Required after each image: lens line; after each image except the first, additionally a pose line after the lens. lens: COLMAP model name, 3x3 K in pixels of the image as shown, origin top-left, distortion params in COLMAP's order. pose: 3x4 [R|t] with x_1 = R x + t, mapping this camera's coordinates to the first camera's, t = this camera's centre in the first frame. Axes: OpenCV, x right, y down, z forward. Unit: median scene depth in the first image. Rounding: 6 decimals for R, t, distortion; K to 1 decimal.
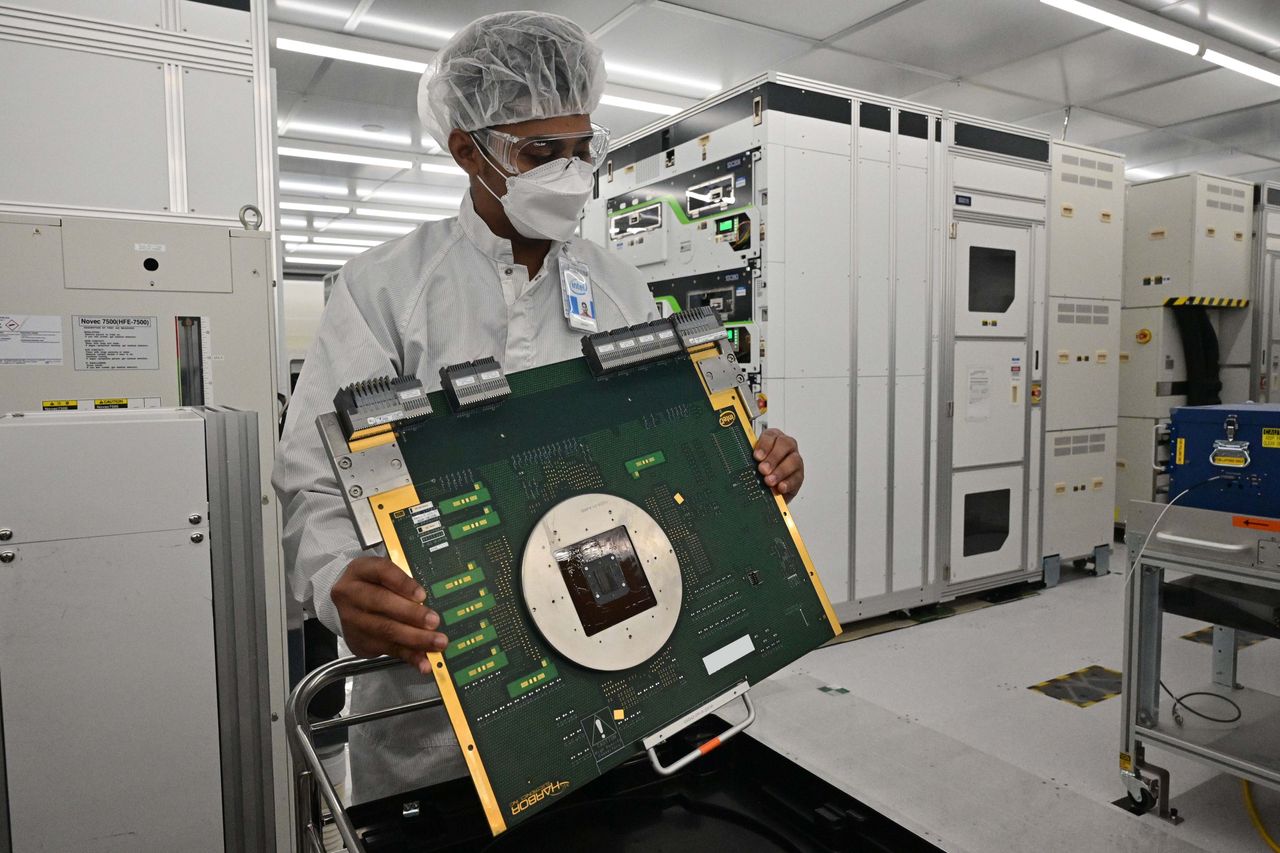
lens RADIAL K [[854.5, 0, 644.8], [0, 854.5, 430.5], [0, 0, 1]] dist [-0.005351, 0.001301]
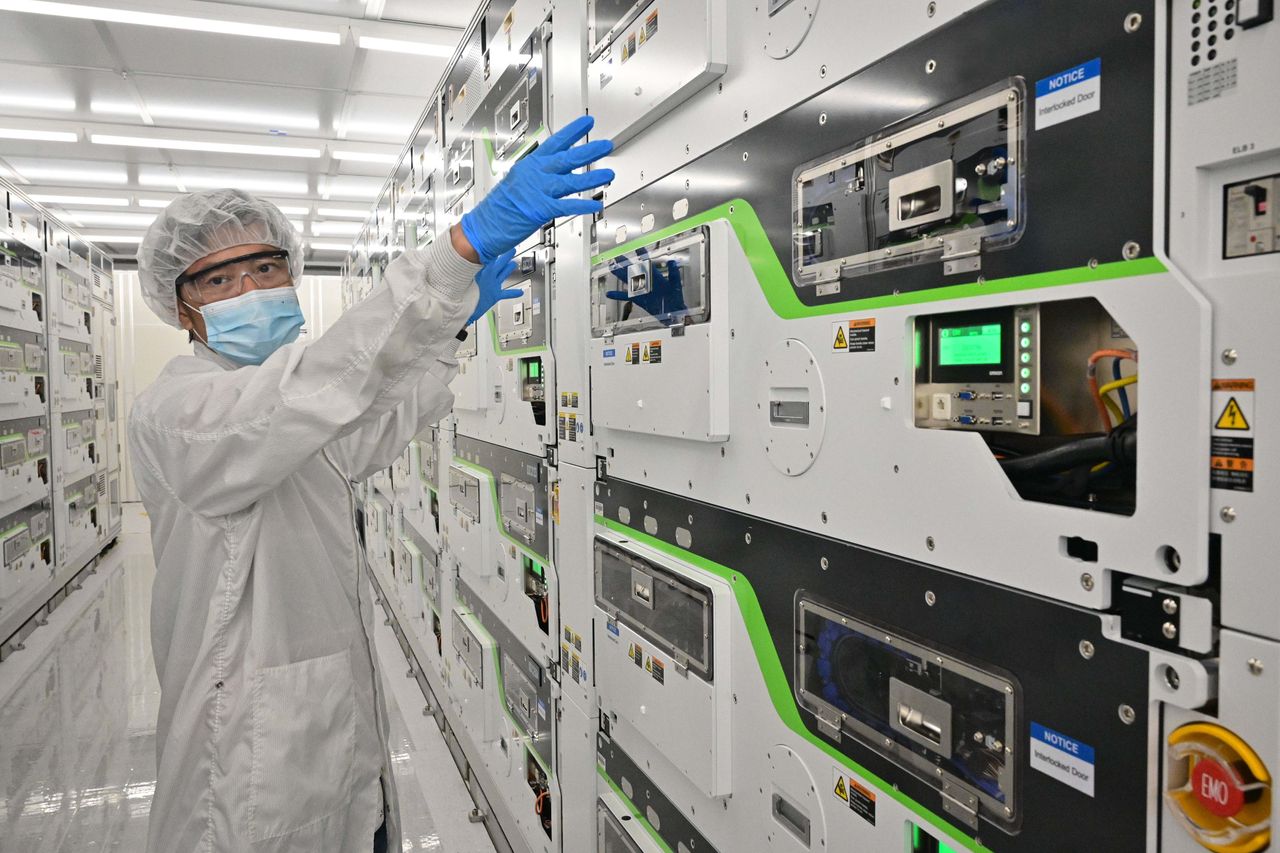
lens RADIAL K [[991.3, 0, 642.0], [0, 991.3, 427.5], [0, 0, 1]] dist [0.044757, 0.001197]
pose [[0.981059, 0.015793, -0.193063, 0.064023], [-0.020779, 0.999500, -0.023824, -0.211384], [0.192591, 0.027384, 0.980897, 0.747063]]
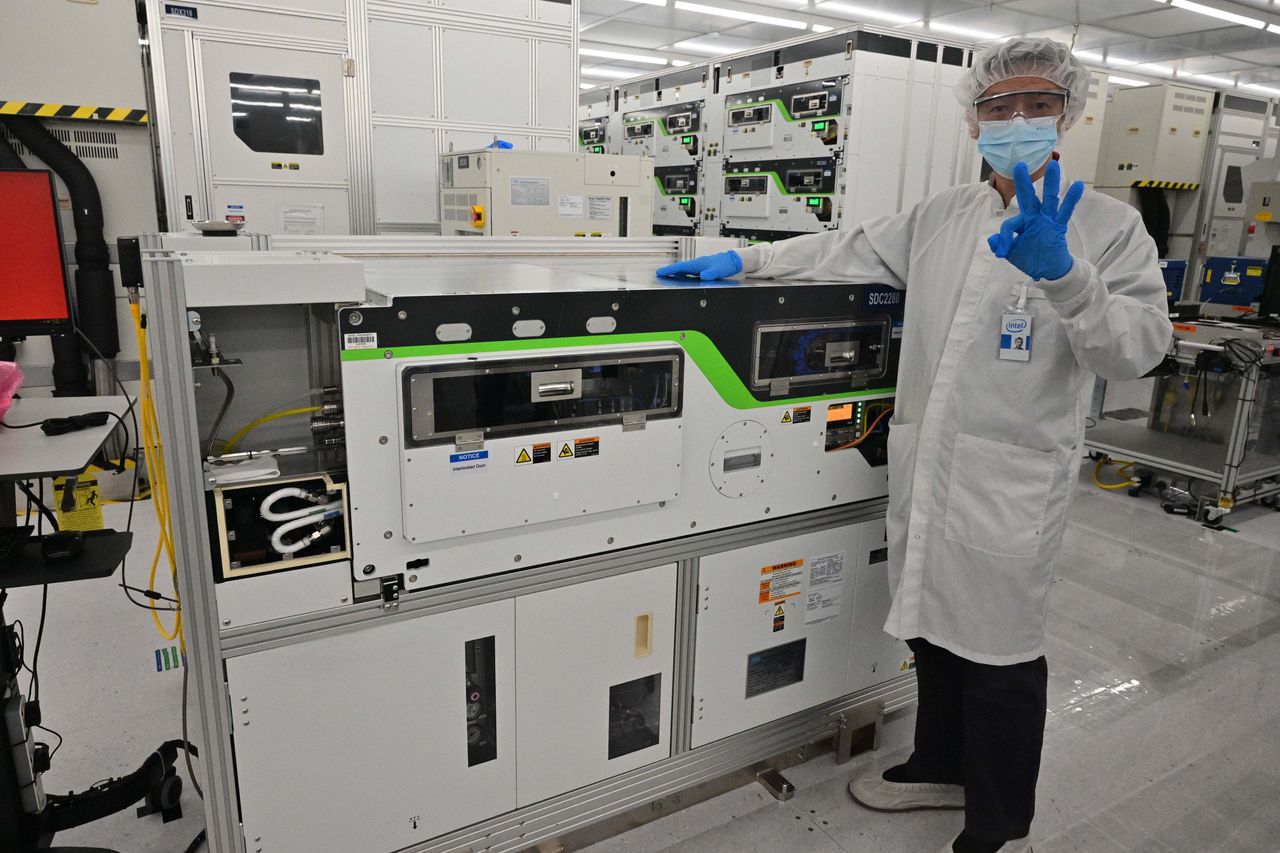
lens RADIAL K [[854.5, 0, 635.7], [0, 854.5, 421.9], [0, 0, 1]] dist [-0.005351, 0.001301]
pose [[0.999149, 0.039214, -0.012757, -0.182264], [-0.036574, 0.985595, 0.165122, 0.032716], [0.019048, -0.164515, 0.986191, -0.545418]]
